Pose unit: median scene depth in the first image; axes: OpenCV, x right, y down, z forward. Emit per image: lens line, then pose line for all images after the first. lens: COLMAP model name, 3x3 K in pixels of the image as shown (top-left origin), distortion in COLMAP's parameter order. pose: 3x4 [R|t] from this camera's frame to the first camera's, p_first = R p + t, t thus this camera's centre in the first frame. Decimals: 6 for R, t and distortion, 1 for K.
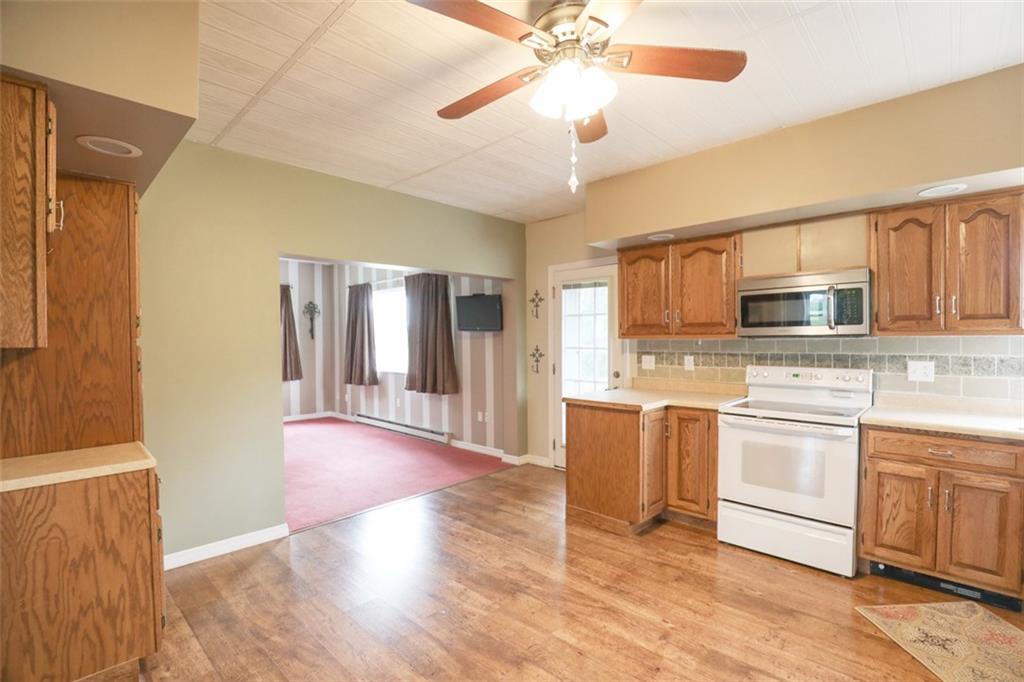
lens RADIAL K [[466.5, 0, 518.5], [0, 466.5, 342.8], [0, 0, 1]] dist [-0.024660, -0.000163]
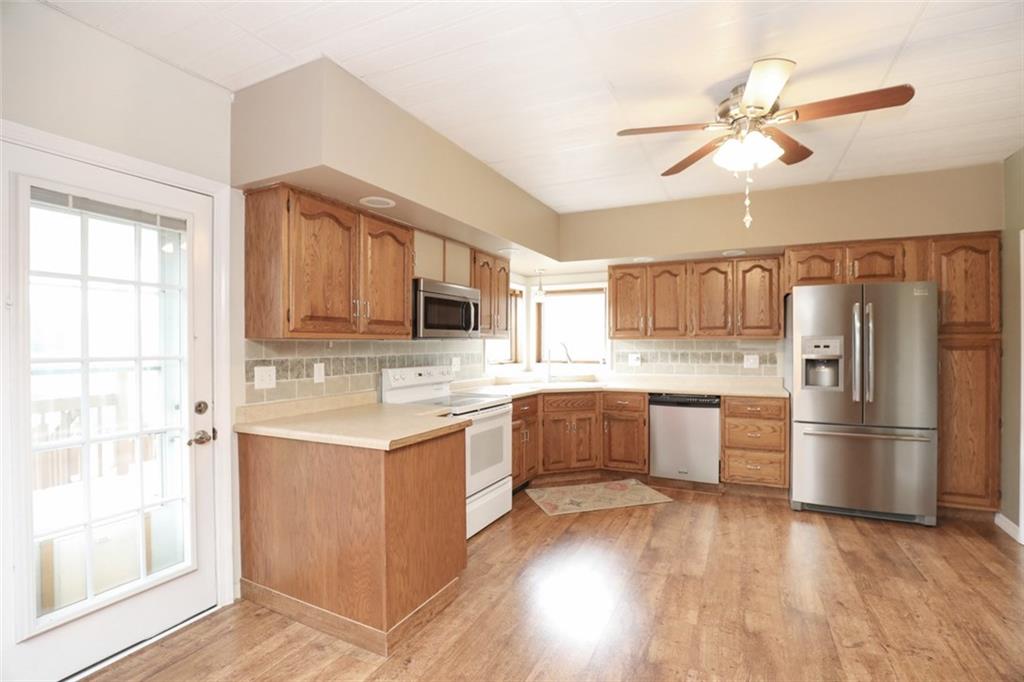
lens RADIAL K [[466.5, 0, 519.9], [0, 466.5, 346.7], [0, 0, 1]] dist [-0.024660, -0.000163]
pose [[-0.302083, 0.003081, 0.953277, -0.482849], [0.012501, 0.999922, 0.000730, 0.005953], [-0.953200, 0.012137, -0.302097, 1.031227]]
